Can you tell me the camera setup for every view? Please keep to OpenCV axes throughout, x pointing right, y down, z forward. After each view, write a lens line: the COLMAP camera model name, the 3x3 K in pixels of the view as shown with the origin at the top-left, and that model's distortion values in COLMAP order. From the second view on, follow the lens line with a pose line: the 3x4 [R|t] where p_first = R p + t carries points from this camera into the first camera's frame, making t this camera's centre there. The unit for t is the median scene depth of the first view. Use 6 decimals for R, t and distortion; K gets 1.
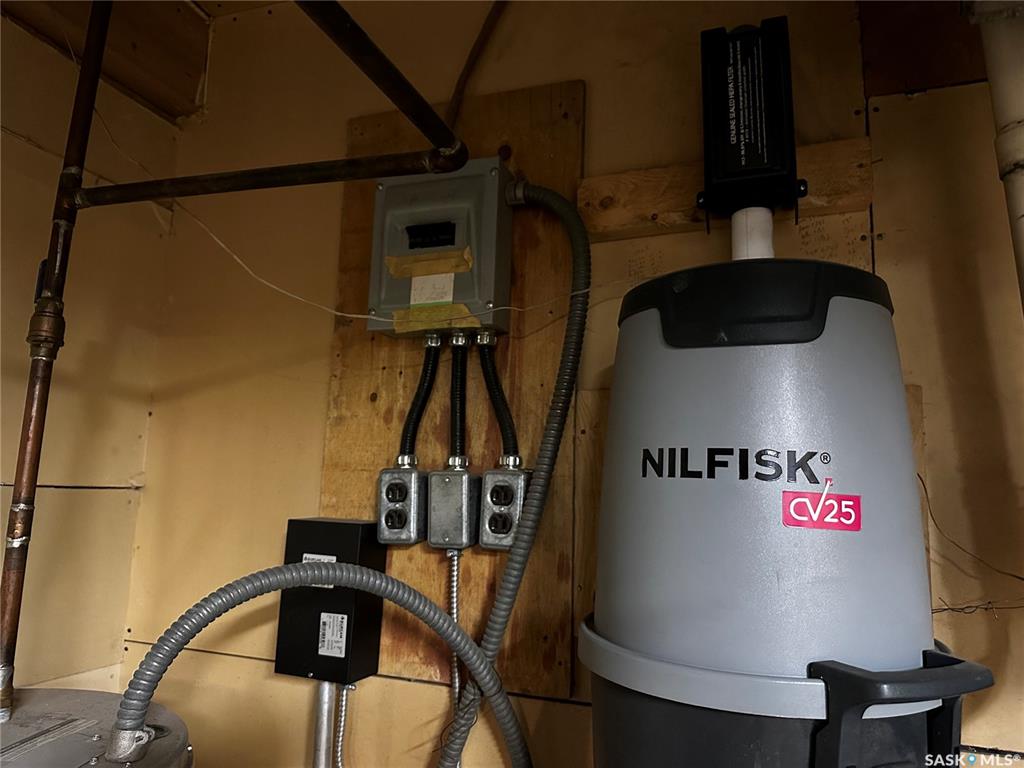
lens RADIAL K [[721.2, 0, 520.8], [0, 721.2, 364.4], [0, 0, 1]] dist [0.066466, -0.096671]
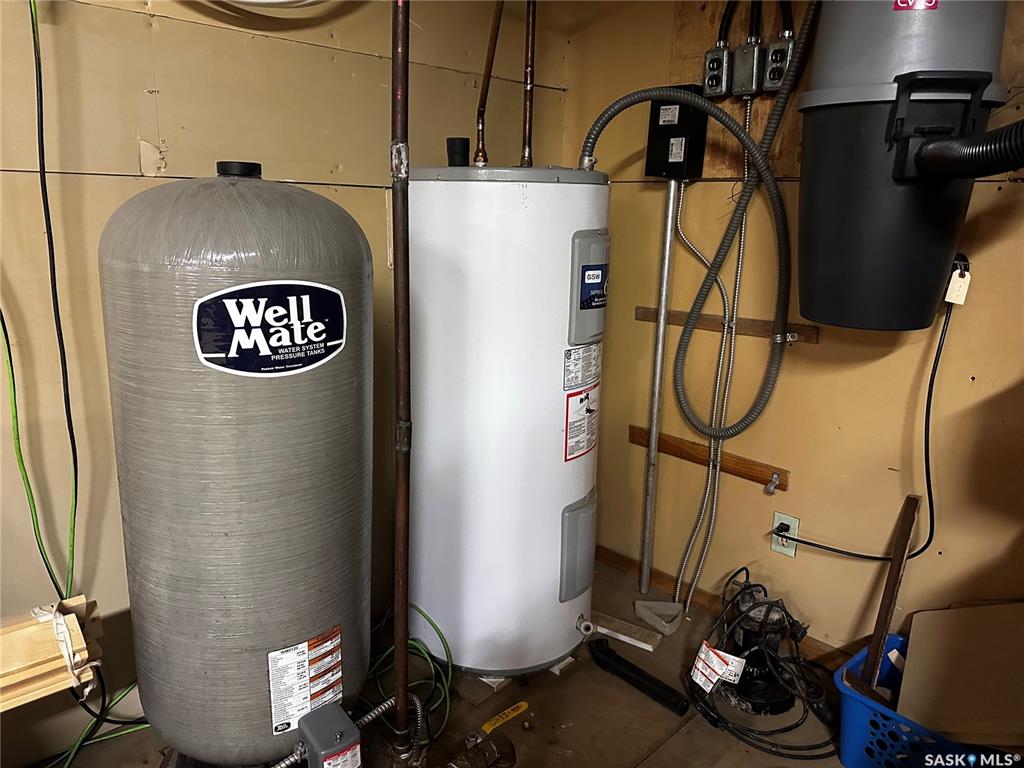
lens RADIAL K [[721.2, 0, 520.8], [0, 721.2, 364.4], [0, 0, 1]] dist [0.066466, -0.096671]
pose [[0.894893, 0.100338, -0.434855, 0.231413], [0.068638, 0.931859, 0.356268, 0.195940], [0.440971, -0.348669, 0.827028, -0.840687]]
